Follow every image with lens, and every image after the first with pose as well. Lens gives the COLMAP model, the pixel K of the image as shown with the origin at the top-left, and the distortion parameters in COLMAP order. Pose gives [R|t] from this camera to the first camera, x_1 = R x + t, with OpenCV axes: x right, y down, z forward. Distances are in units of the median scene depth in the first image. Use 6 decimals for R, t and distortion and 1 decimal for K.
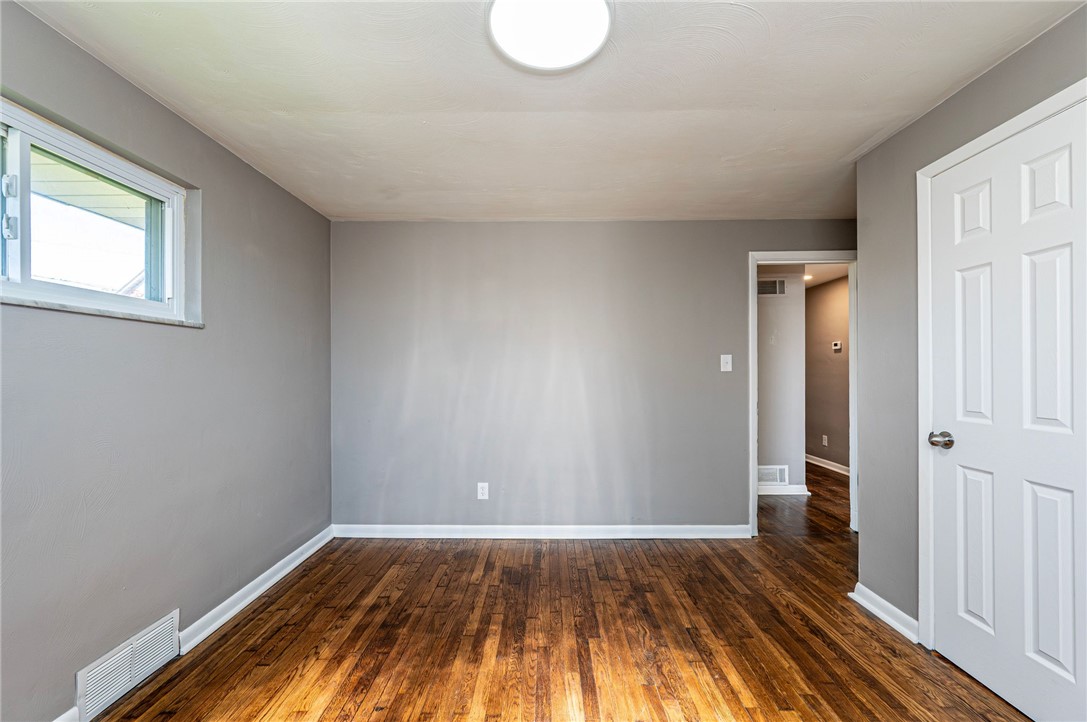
lens RADIAL K [[437.5, 0, 541.9], [0, 437.5, 369.3], [0, 0, 1]] dist [0.000513, -0.000003]
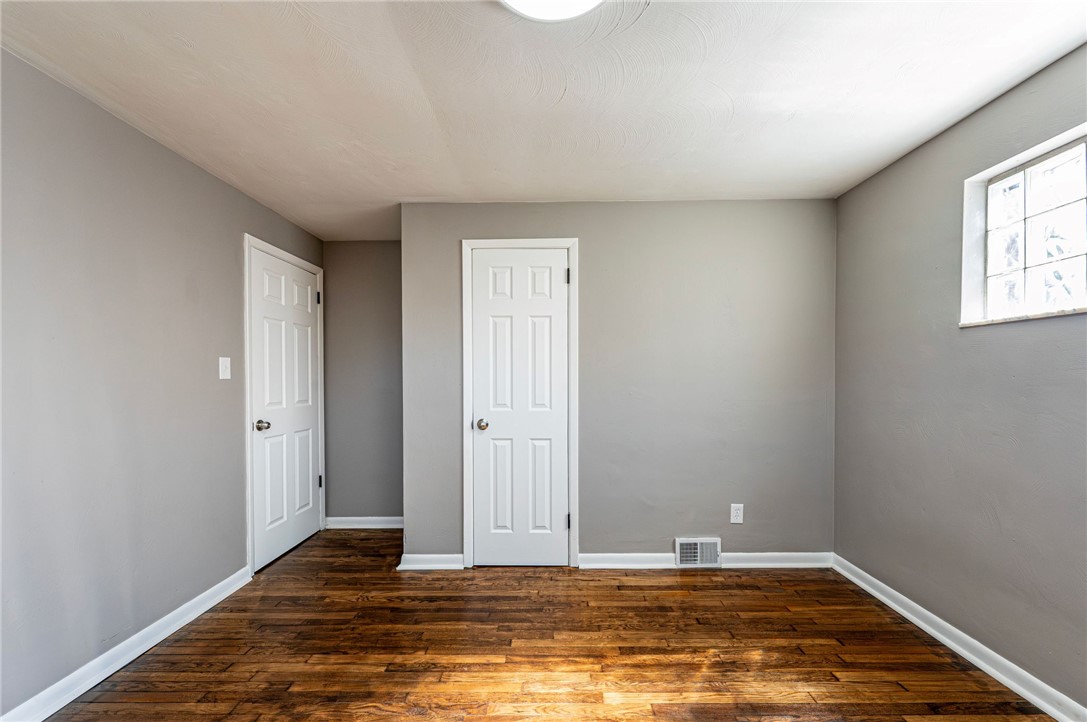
lens RADIAL K [[436.4, 0, 553.6], [0, 436.4, 383.4], [0, 0, 1]] dist [-0.000380, 0.000082]
pose [[-0.001695, -0.002364, 0.999996, -0.537678], [-0.005330, 0.999983, 0.002354, 0.011465], [-0.999984, -0.005326, -0.001708, 0.661190]]
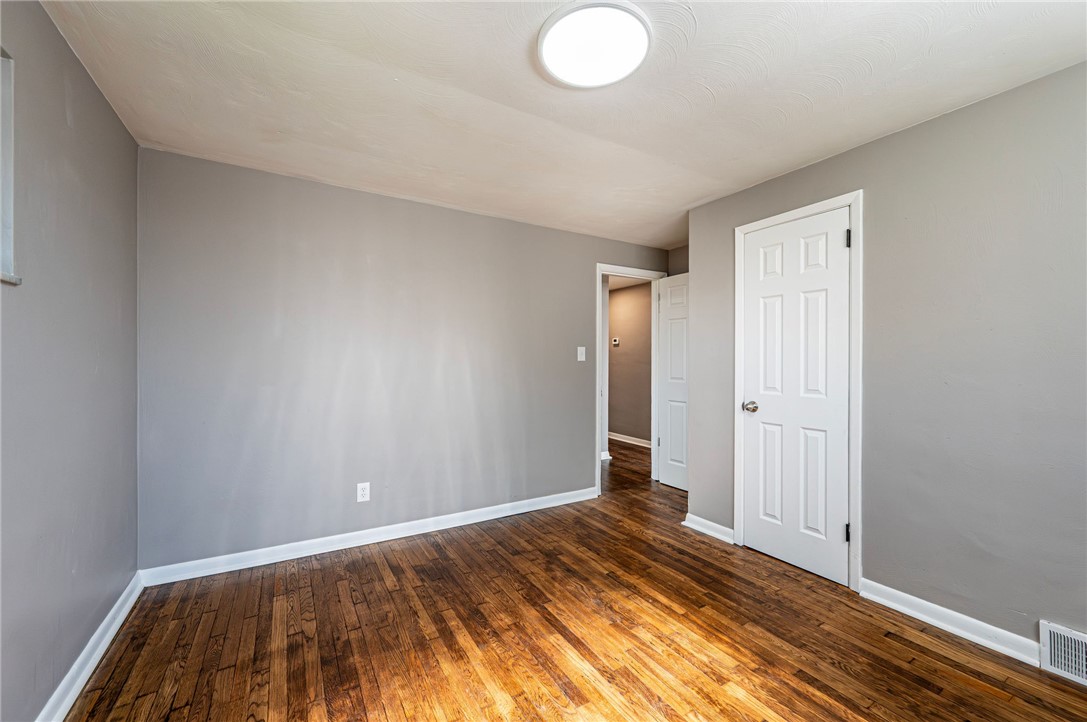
lens RADIAL K [[432.7, 0, 543.7], [0, 432.7, 358.2], [0, 0, 1]] dist [0.000032, 0.000149]
pose [[0.850825, 0.010945, 0.525335, -0.443106], [-0.011130, 0.999934, -0.002807, 0.003648], [-0.525331, -0.003459, 0.850891, 0.080076]]
